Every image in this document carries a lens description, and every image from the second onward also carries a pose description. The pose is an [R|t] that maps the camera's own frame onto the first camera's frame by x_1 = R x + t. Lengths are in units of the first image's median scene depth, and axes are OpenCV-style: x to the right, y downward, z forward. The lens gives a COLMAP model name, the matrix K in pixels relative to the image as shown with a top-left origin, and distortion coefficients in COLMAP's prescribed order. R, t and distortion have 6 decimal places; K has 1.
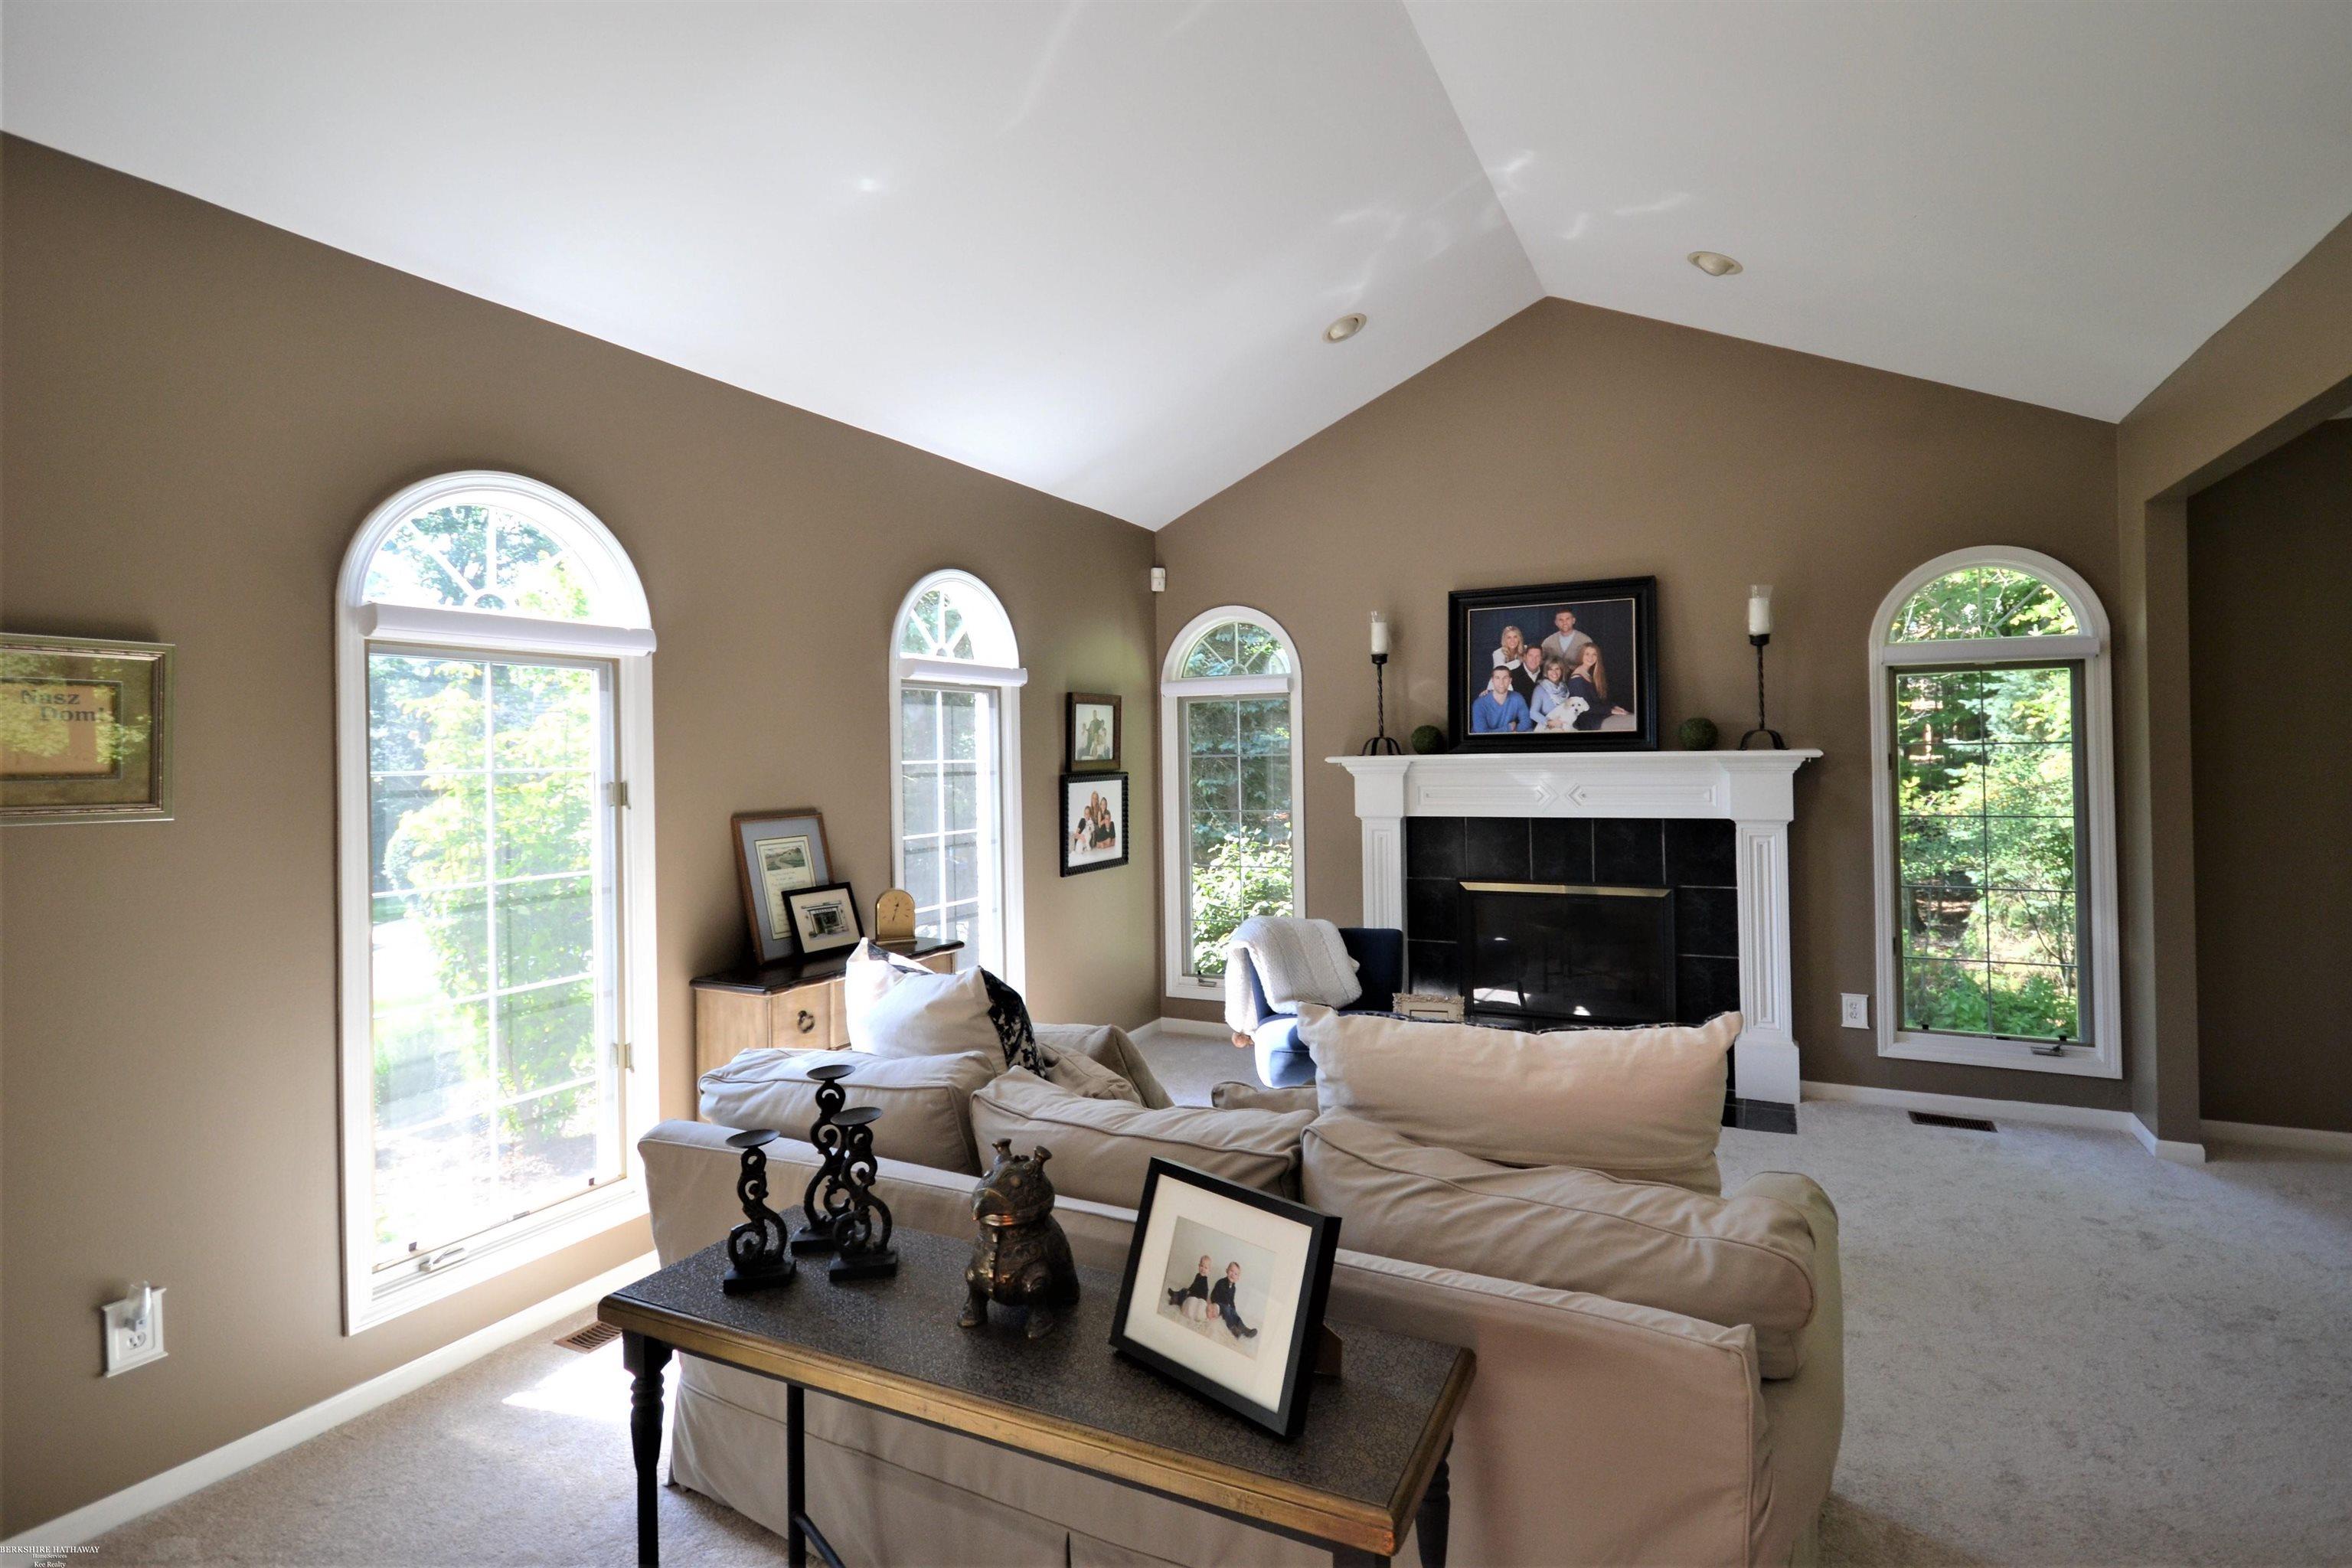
lens RADIAL K [[1103.9, 0, 1243.4], [0, 1103.9, 731.9], [0, 0, 1]] dist [-0.000205, -0.000189]
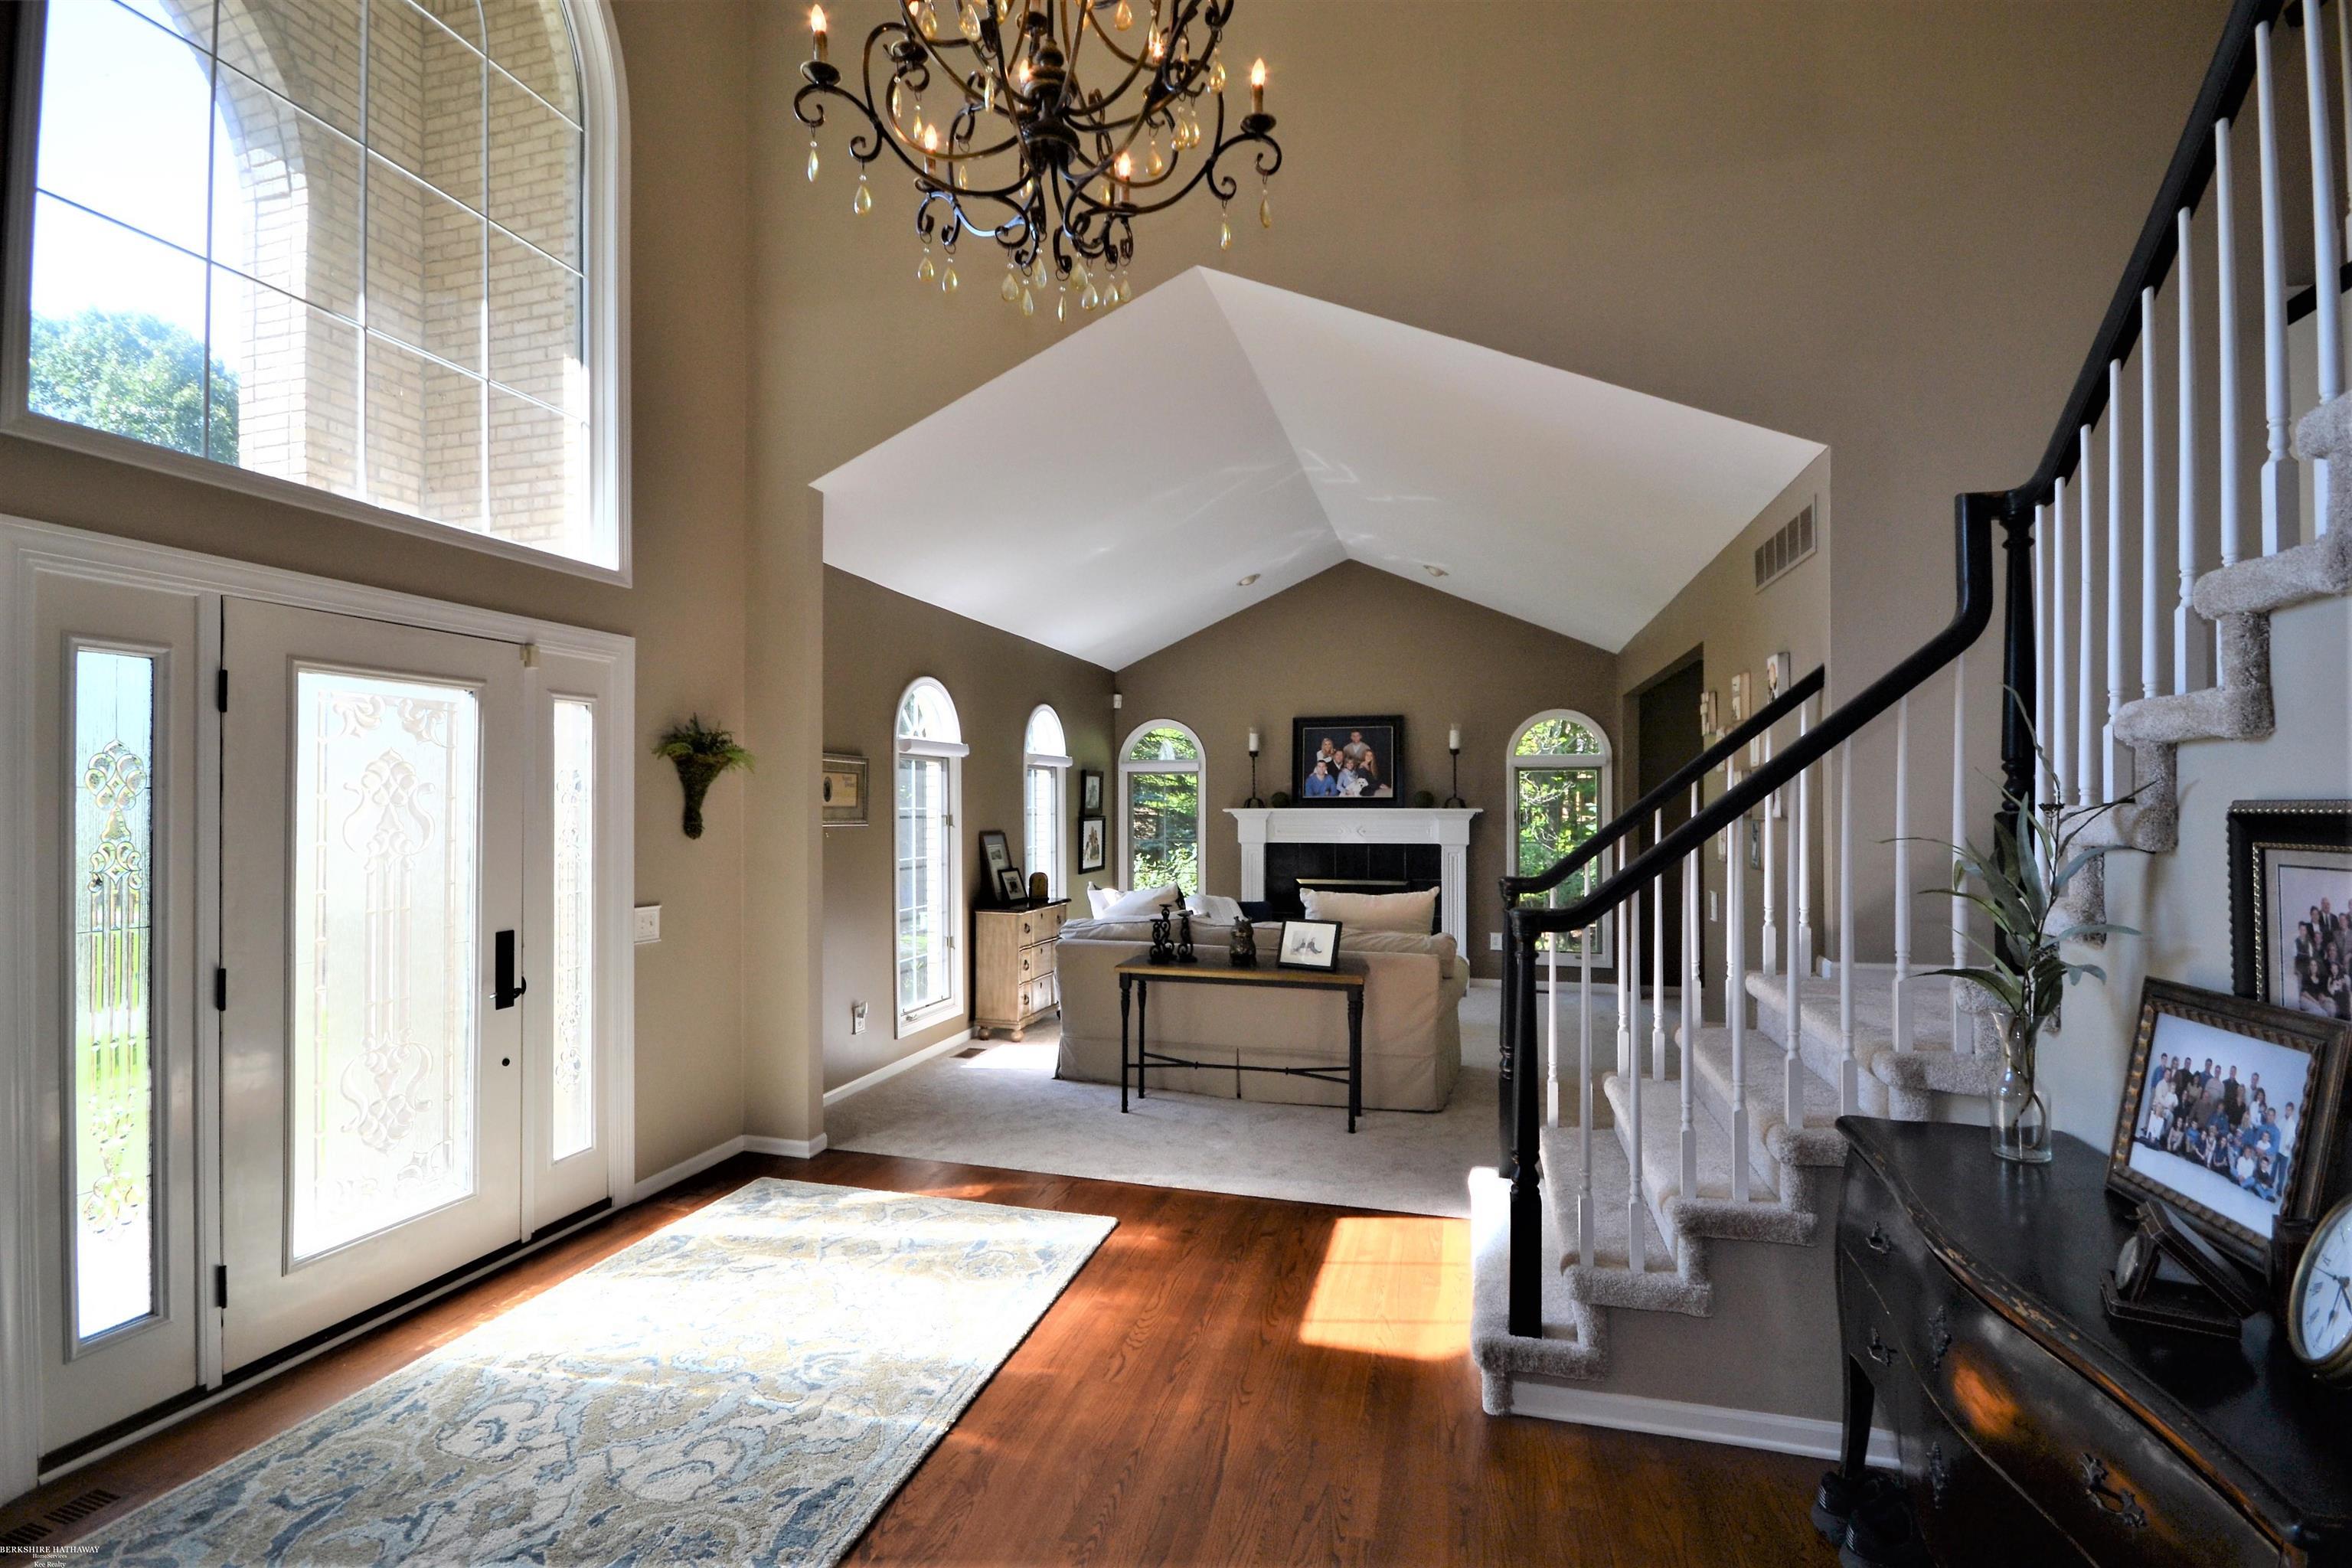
lens RADIAL K [[1062.7, 0, 1176.0], [0, 1062.7, 784.0], [0, 0, 1]] dist [0.000436, 0.000018]
pose [[0.985312, 0.018814, 0.169723, -0.306614], [-0.018282, 0.999822, -0.004698, -0.007797], [-0.169781, 0.001526, 0.985481, -0.703373]]
